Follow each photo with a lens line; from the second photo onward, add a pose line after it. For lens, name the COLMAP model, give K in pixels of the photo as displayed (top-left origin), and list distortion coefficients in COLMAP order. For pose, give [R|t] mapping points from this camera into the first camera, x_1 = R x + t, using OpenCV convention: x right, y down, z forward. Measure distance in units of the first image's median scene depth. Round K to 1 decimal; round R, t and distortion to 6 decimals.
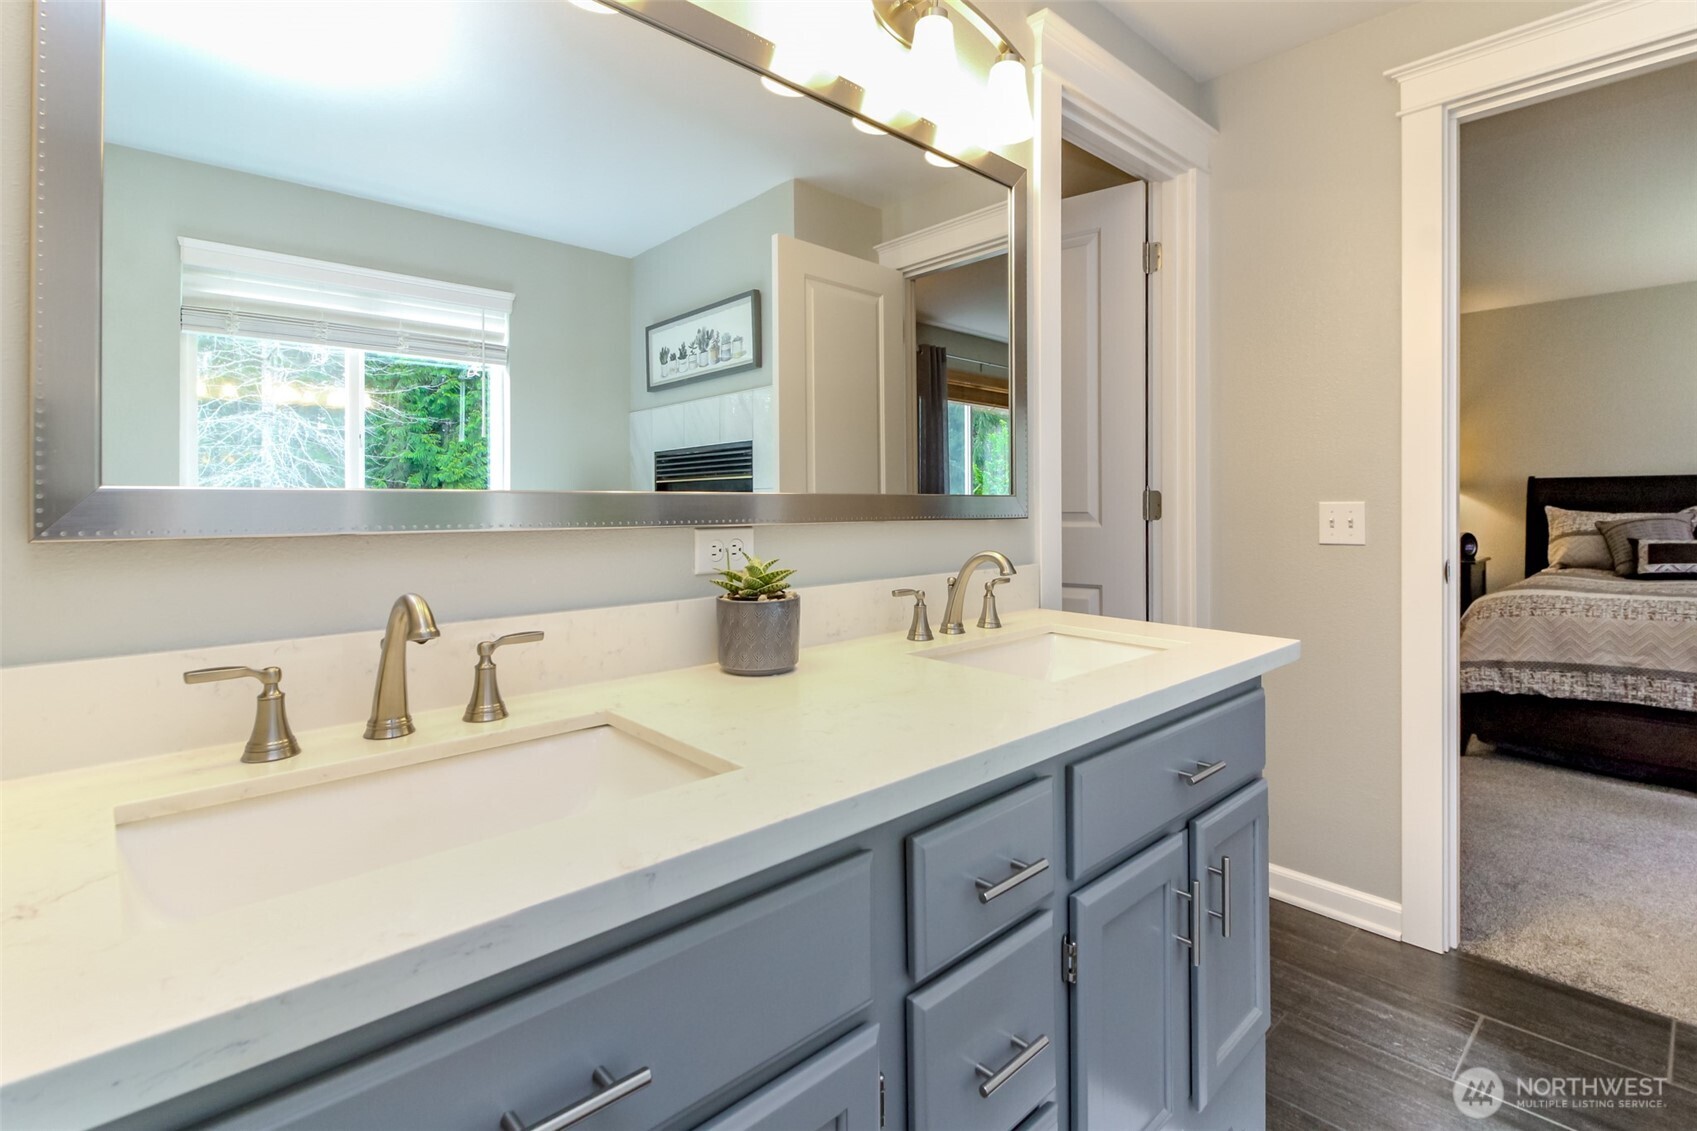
lens RADIAL K [[794.1, 0, 854.3], [0, 794.1, 503.3], [0, 0, 1]] dist [-0.000854, -0.001562]
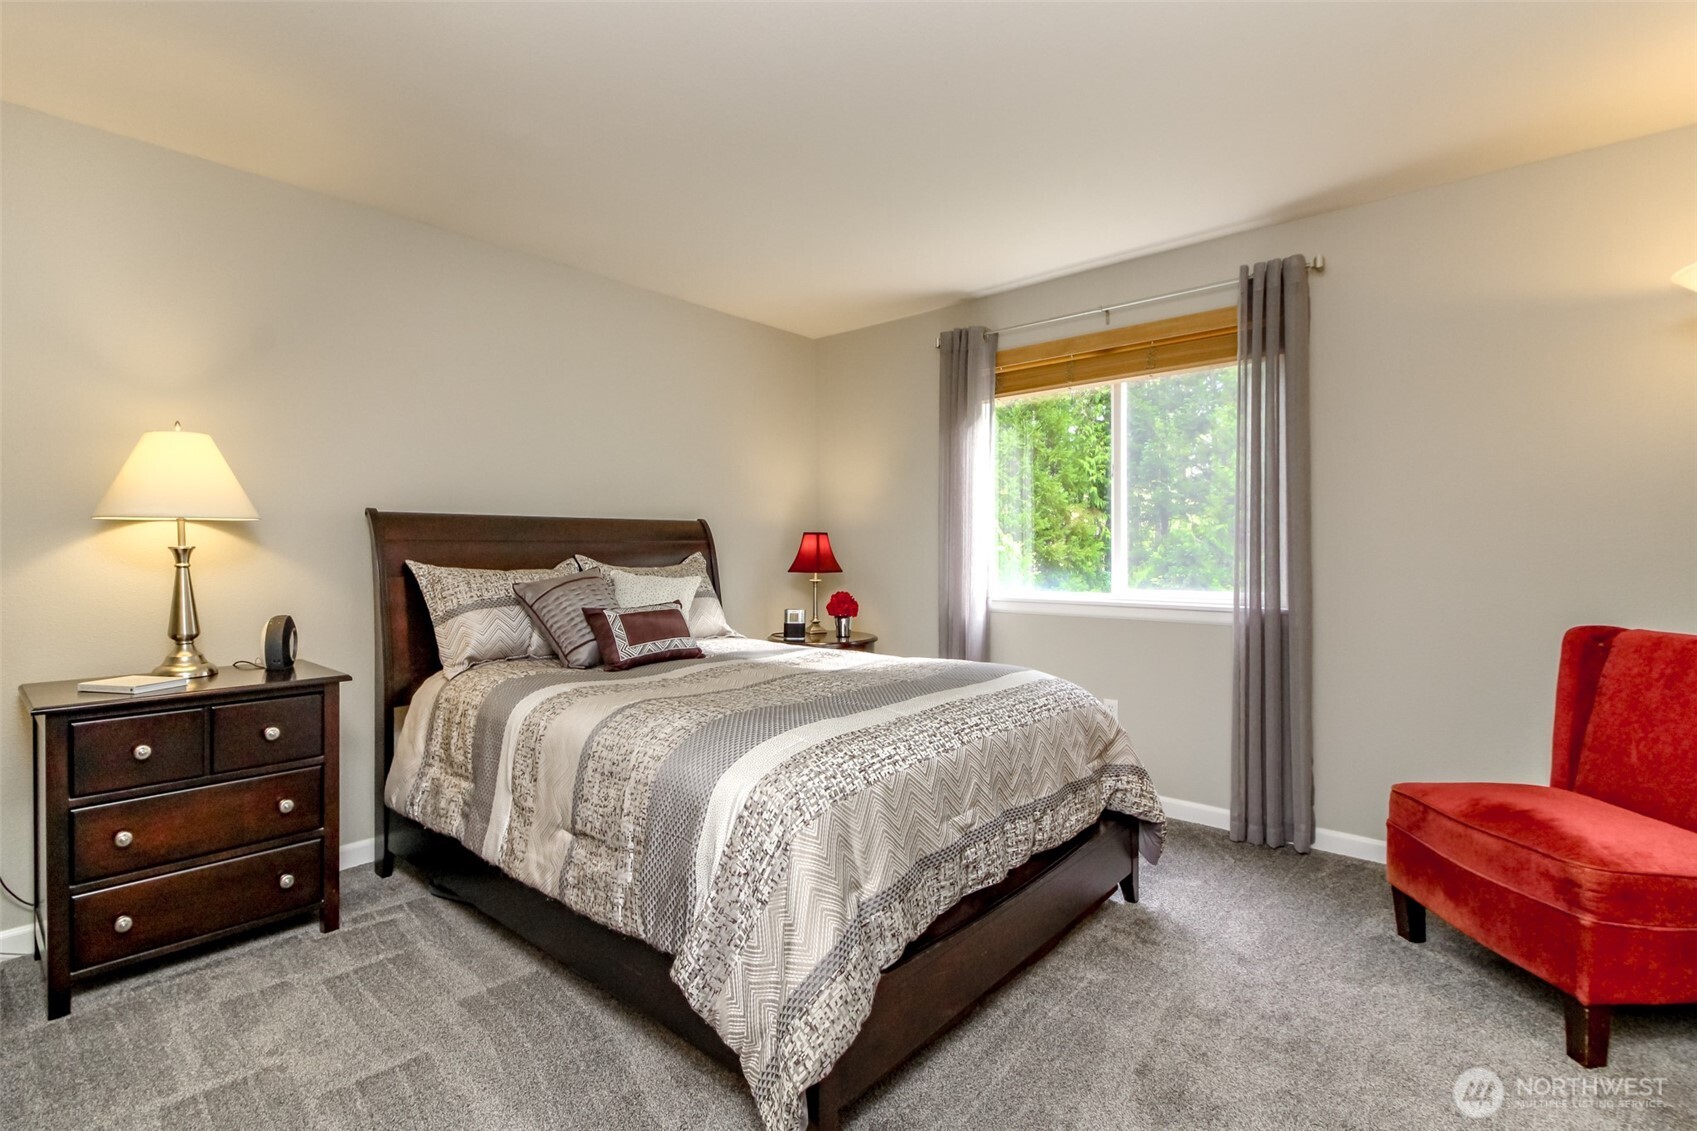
lens RADIAL K [[794.1, 0, 847.4], [0, 794.1, 558.4], [0, 0, 1]] dist [-0.000854, -0.001562]
pose [[-0.107564, 0.001405, 0.994197, 0.385861], [0.011686, 0.999932, -0.000149, 0.007240], [-0.994129, 0.011602, -0.107574, 1.058472]]
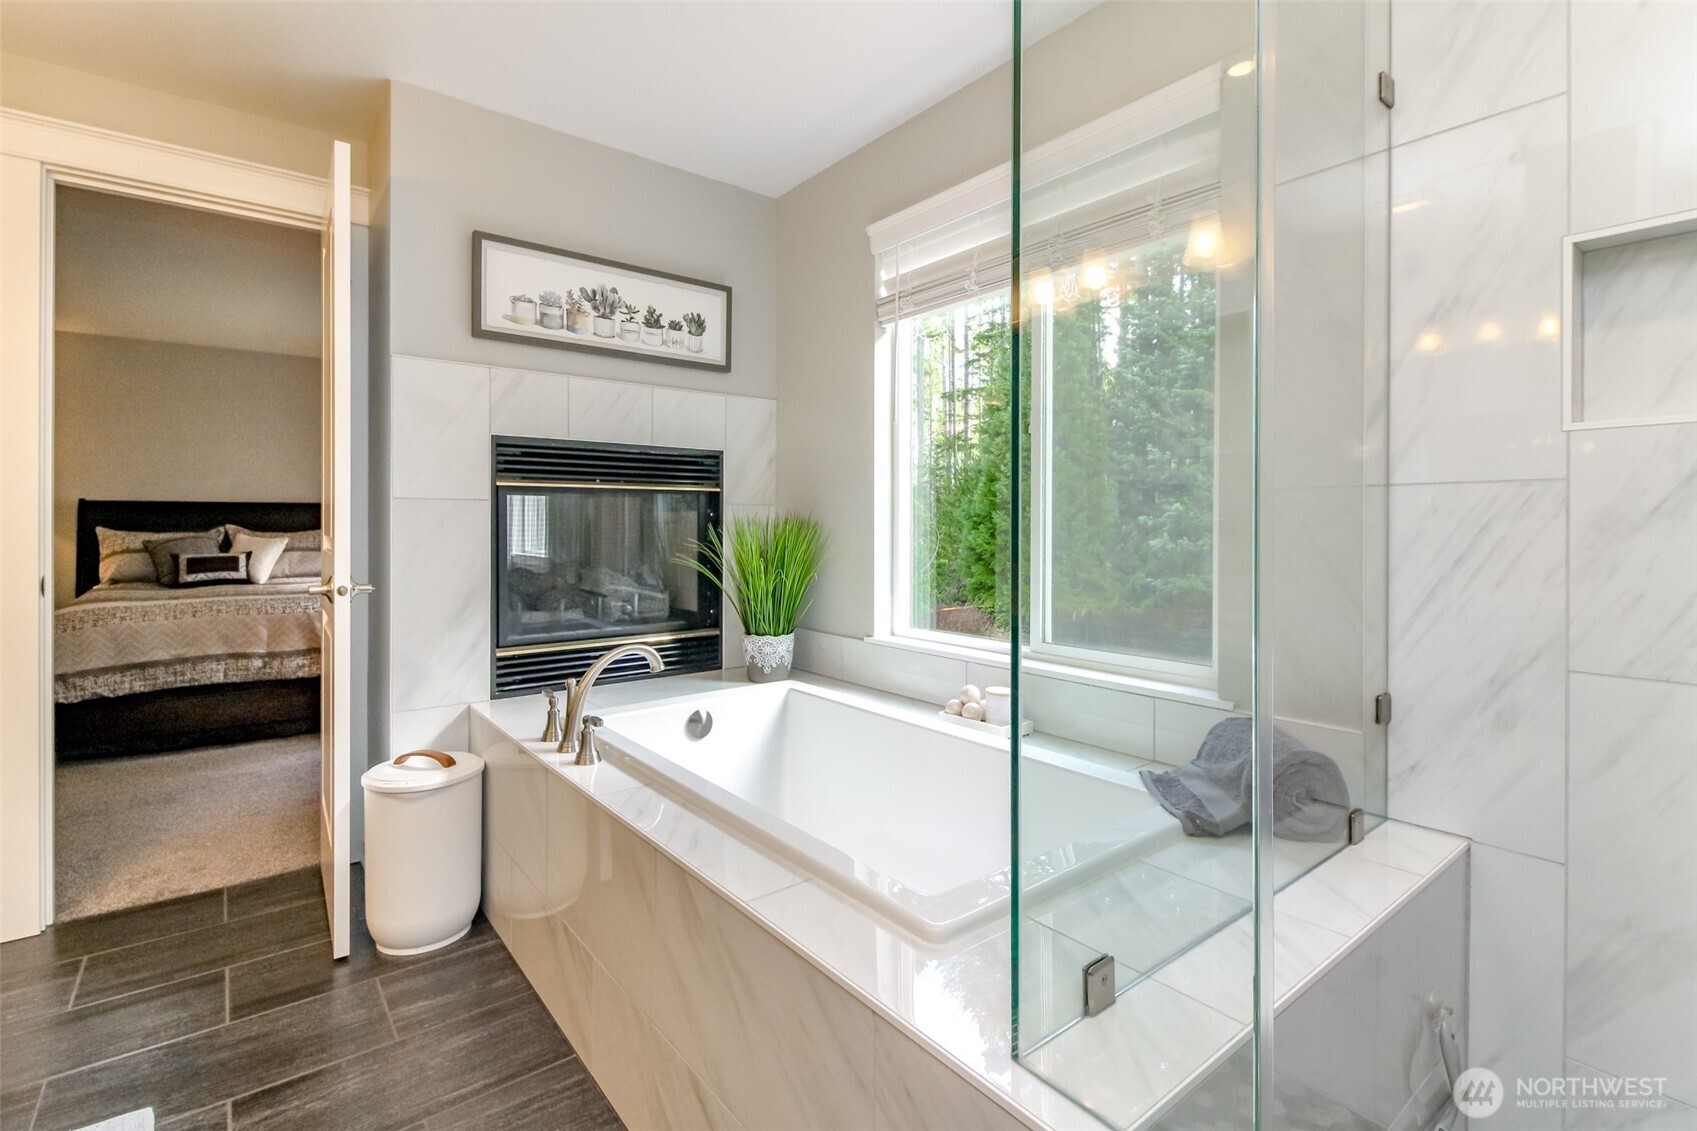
lens RADIAL K [[794.1, 0, 851.7], [0, 794.1, 525.4], [0, 0, 1]] dist [-0.000854, -0.001562]
pose [[0.069756, 0.001001, 0.997564, -0.167240], [-0.002735, 0.999996, -0.000812, -0.000582], [-0.997560, -0.002672, 0.069758, -0.121435]]
